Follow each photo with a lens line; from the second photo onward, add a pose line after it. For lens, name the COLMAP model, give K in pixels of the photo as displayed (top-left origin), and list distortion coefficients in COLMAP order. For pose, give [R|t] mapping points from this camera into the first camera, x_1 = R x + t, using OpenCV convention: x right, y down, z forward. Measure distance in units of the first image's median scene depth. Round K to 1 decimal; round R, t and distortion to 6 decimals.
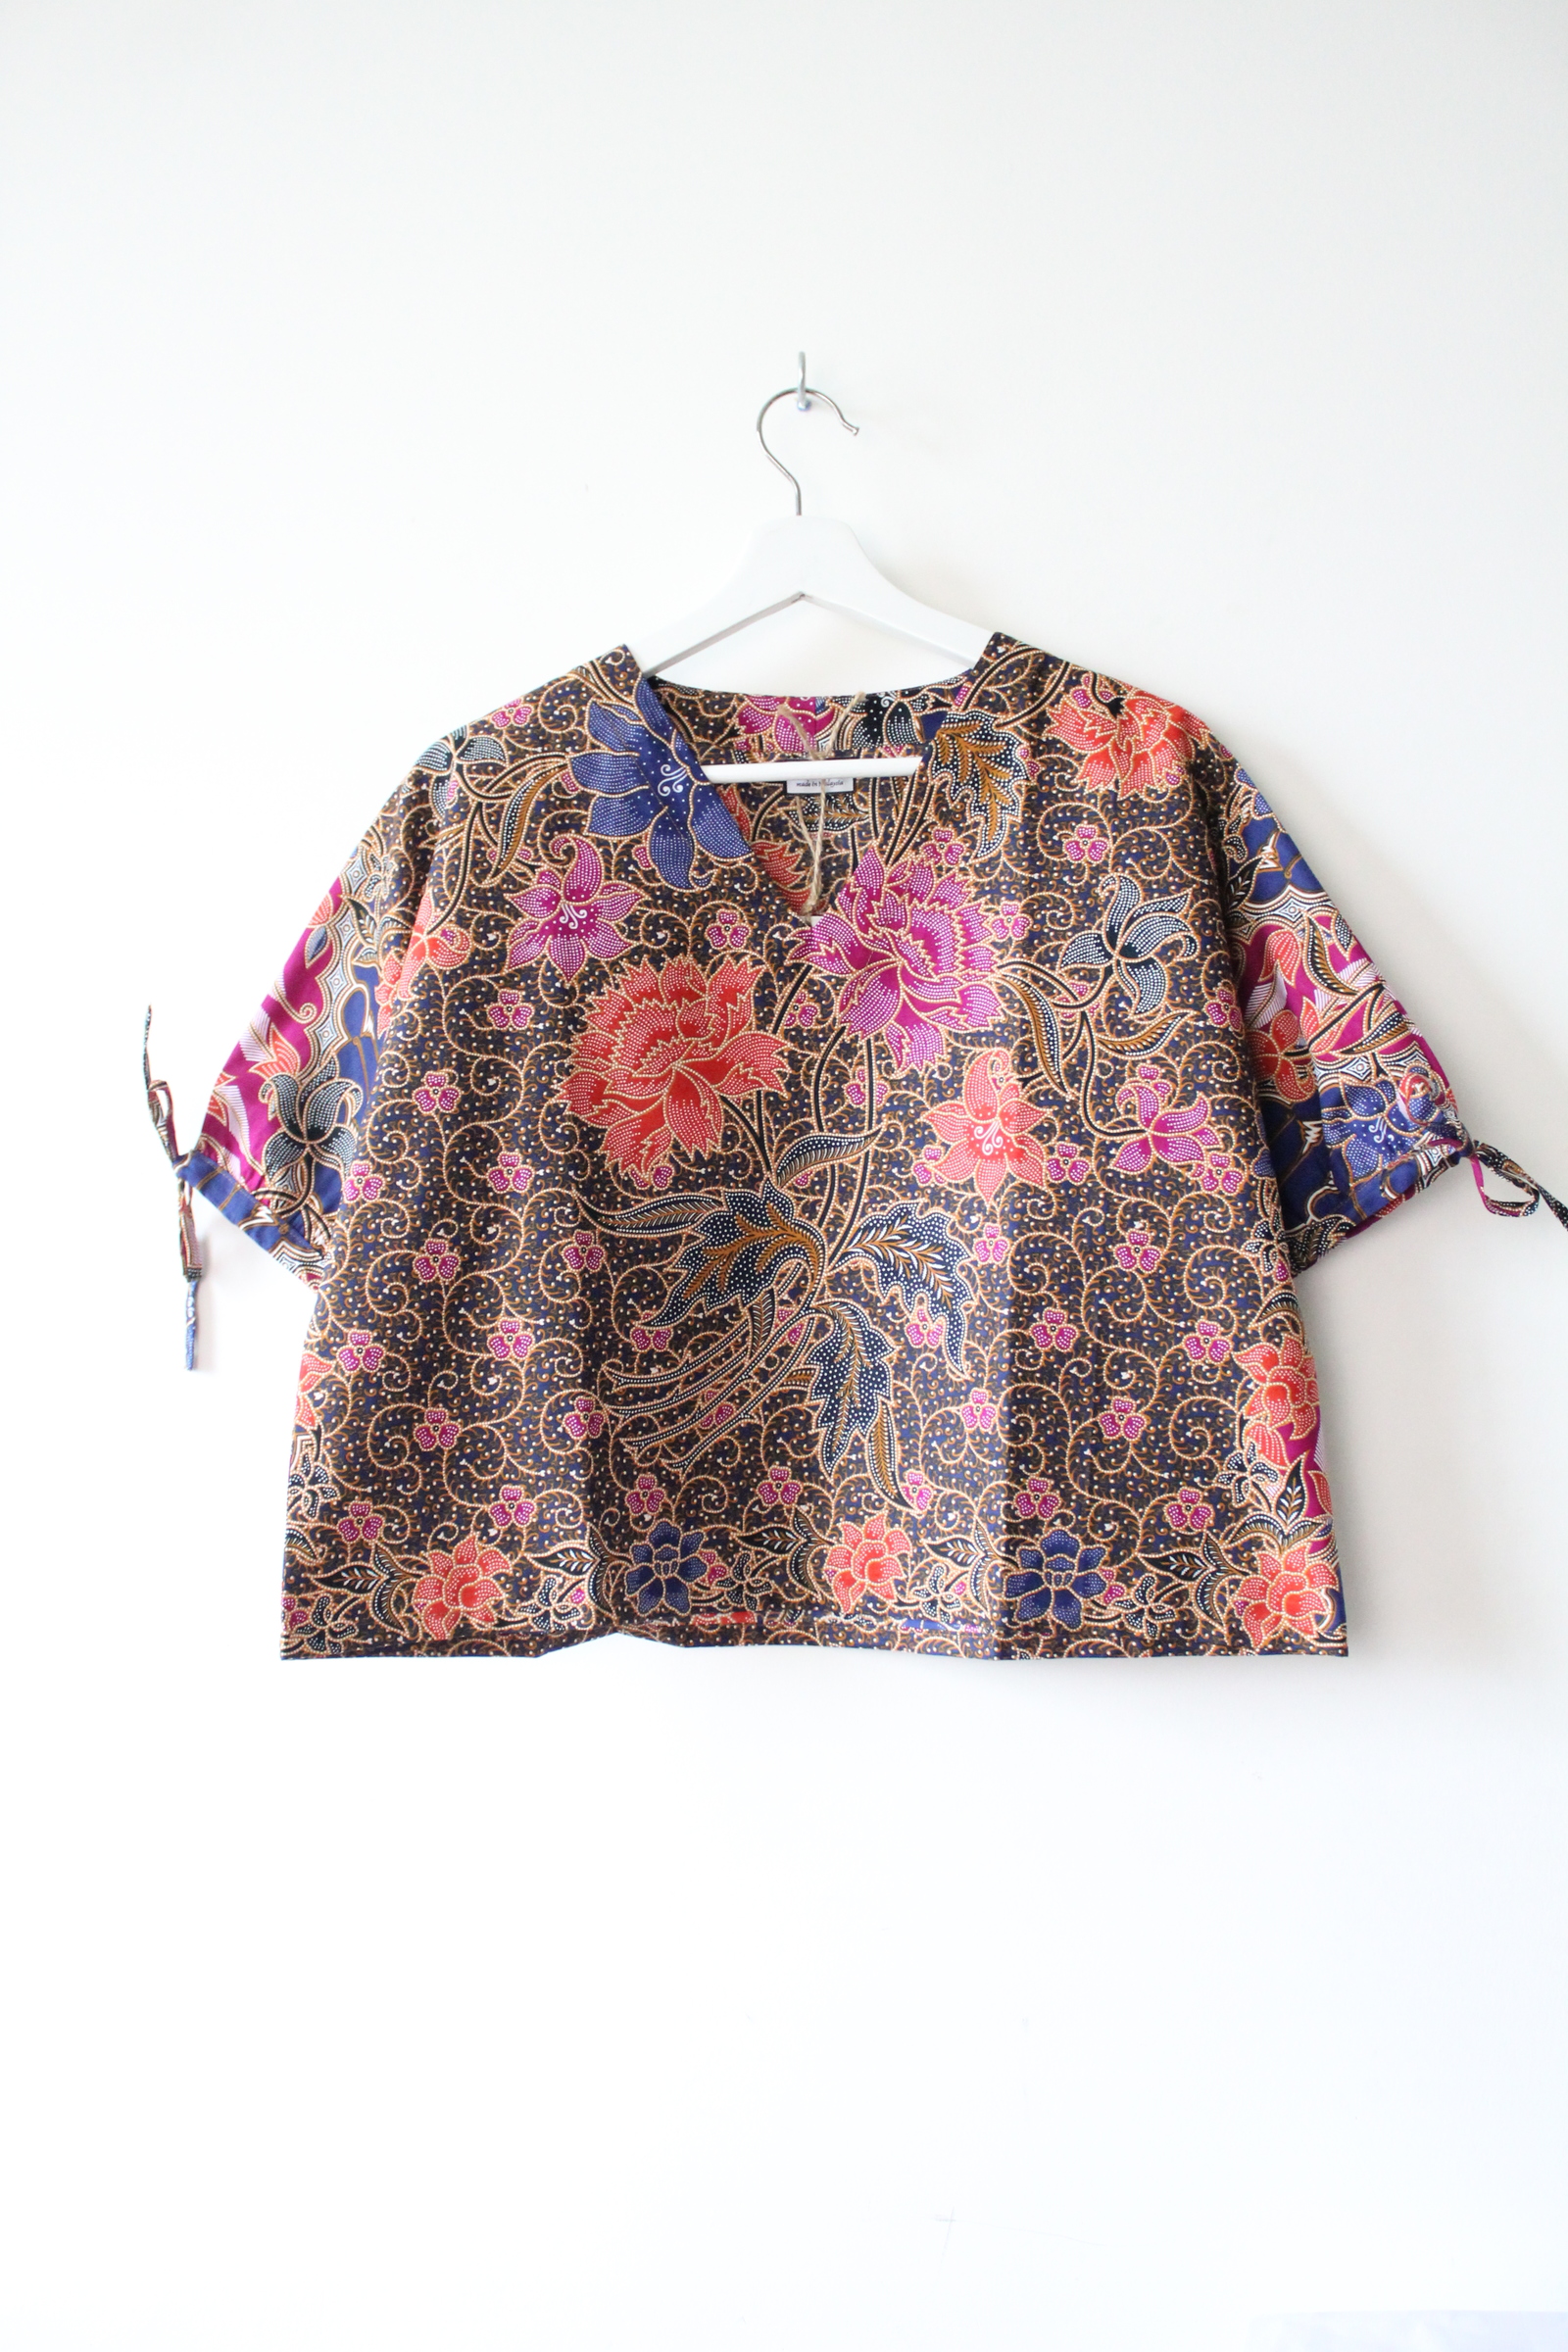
lens RADIAL K [[1907.6, 0, 778.1], [0, 1907.6, 1167.2], [0, 0, 1]] dist [-0.160599, 0.142933]
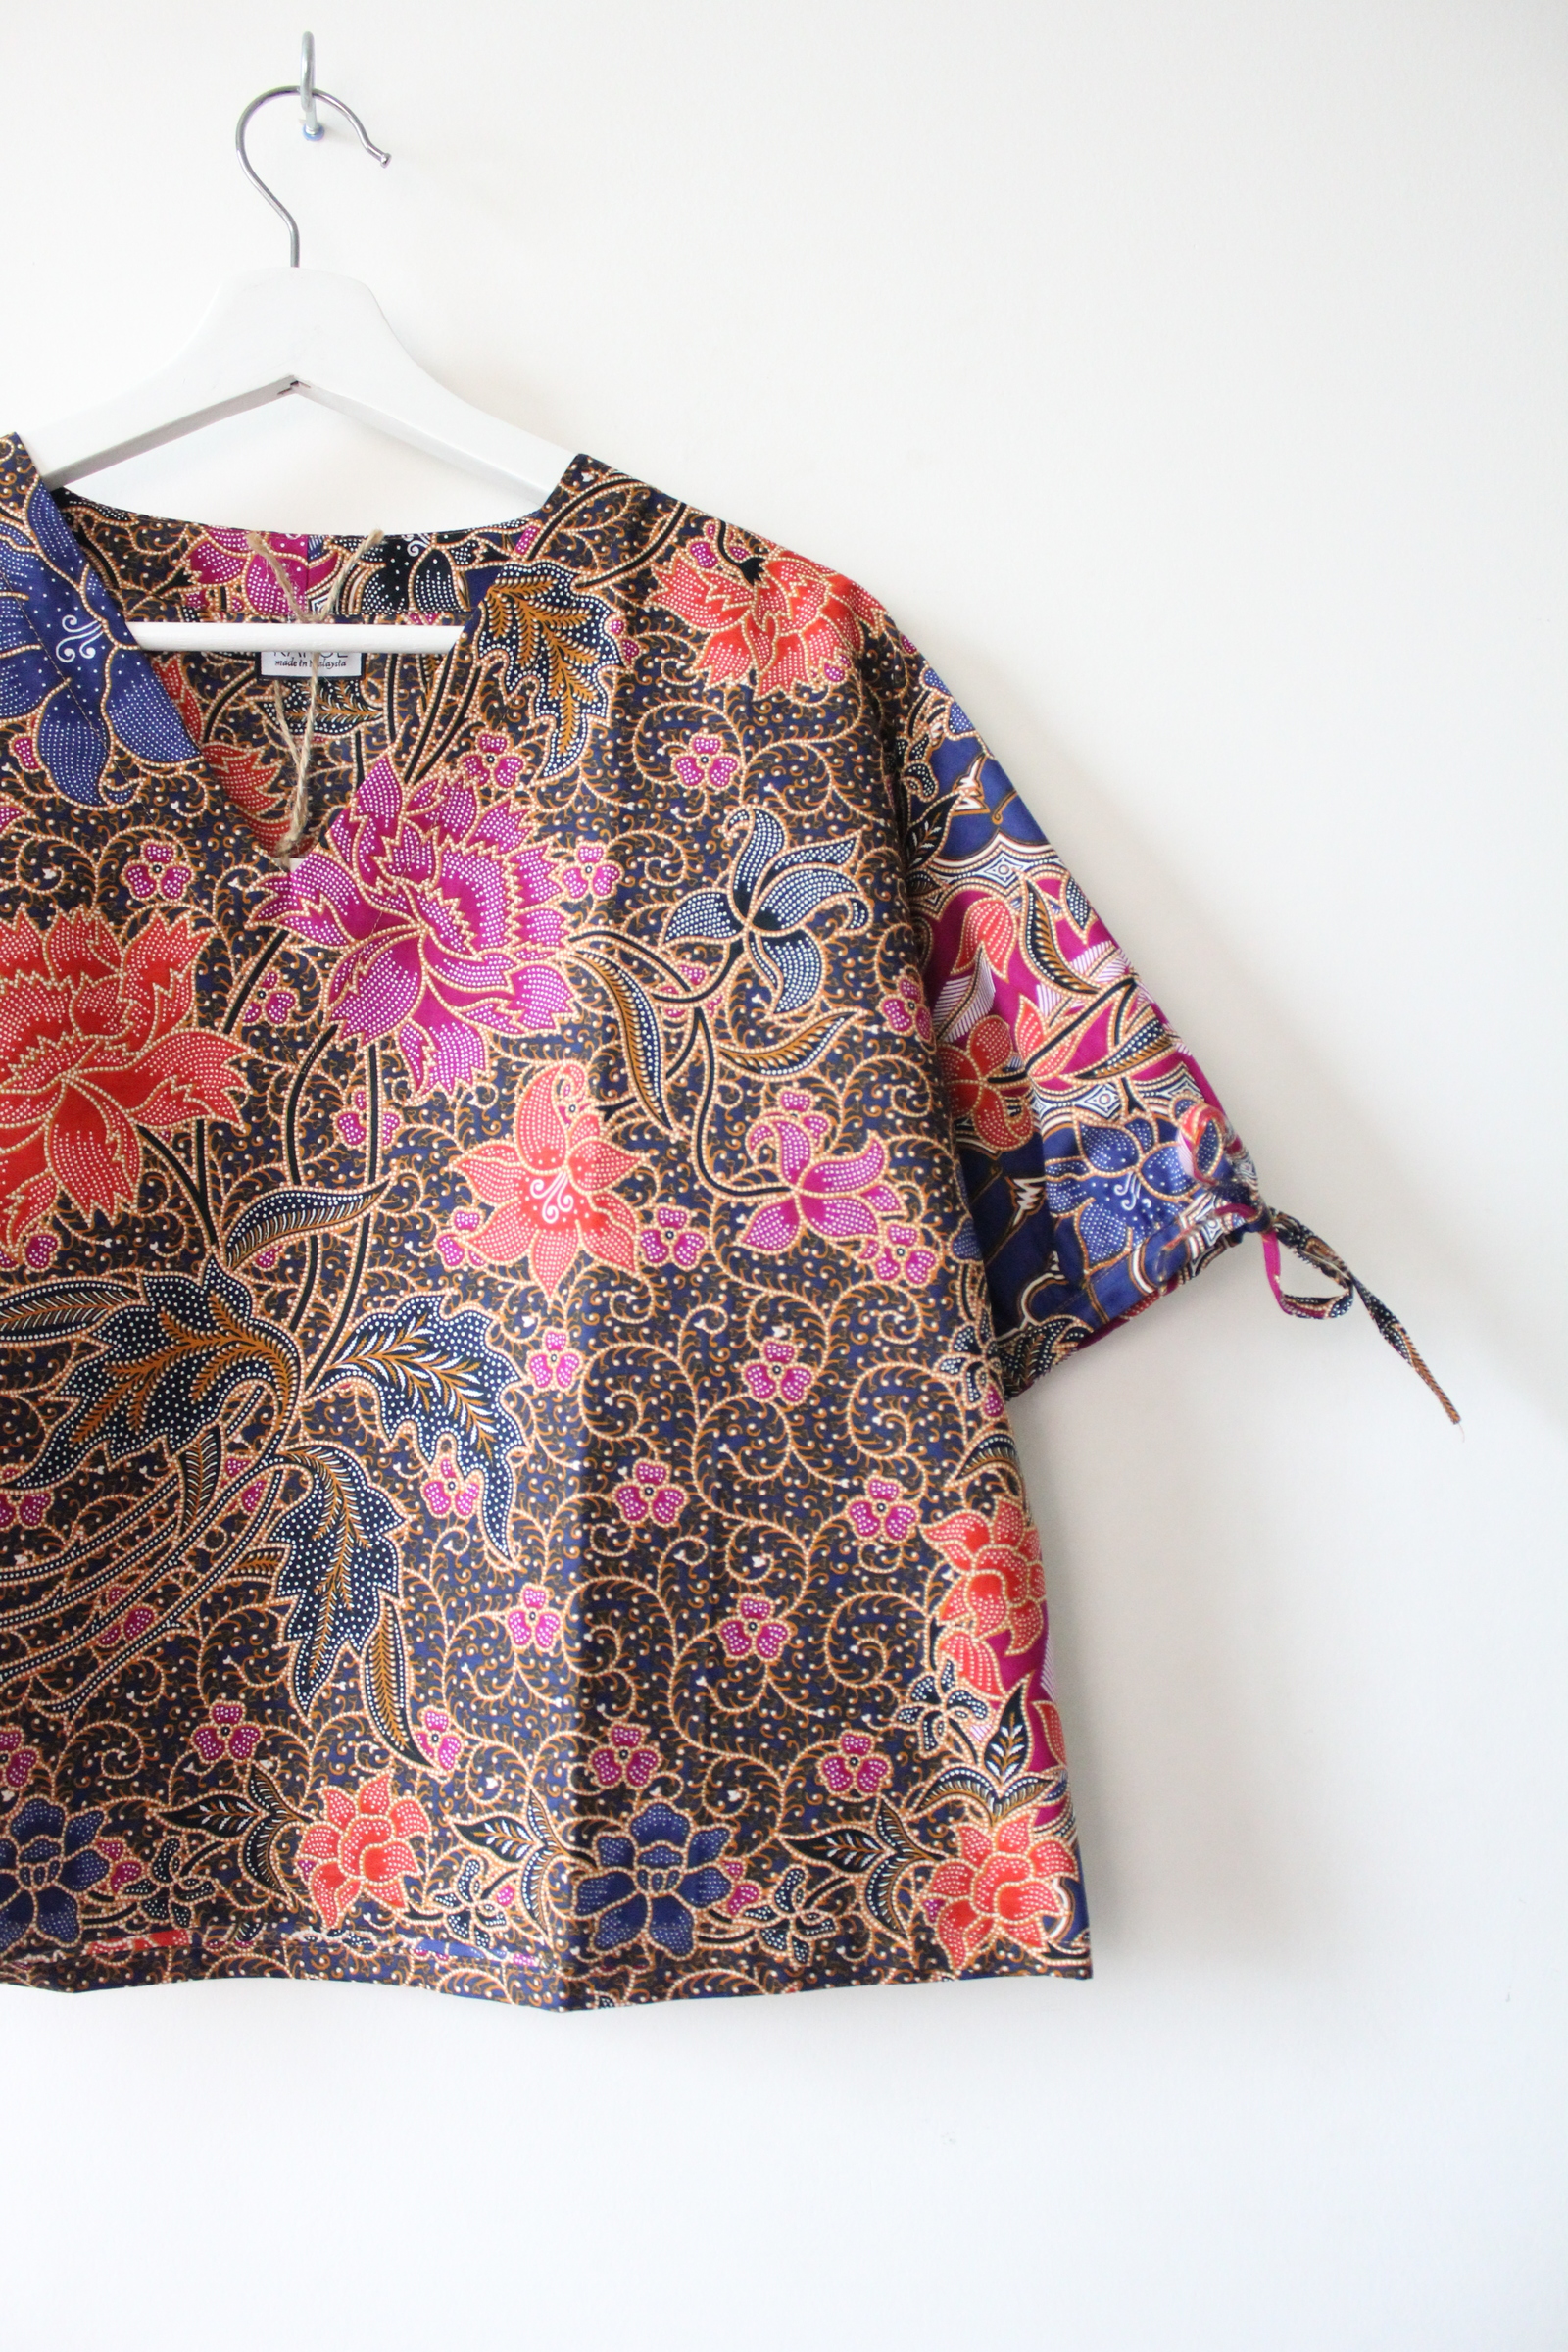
lens RADIAL K [[1907.6, 0, 778.1], [0, 1907.6, 1167.2], [0, 0, 1]] dist [-0.160599, 0.142933]
pose [[0.975002, 0.016511, 0.221582, 0.041137], [-0.007992, 0.999196, -0.039287, -0.000542], [-0.222053, 0.036534, 0.974350, 0.343502]]
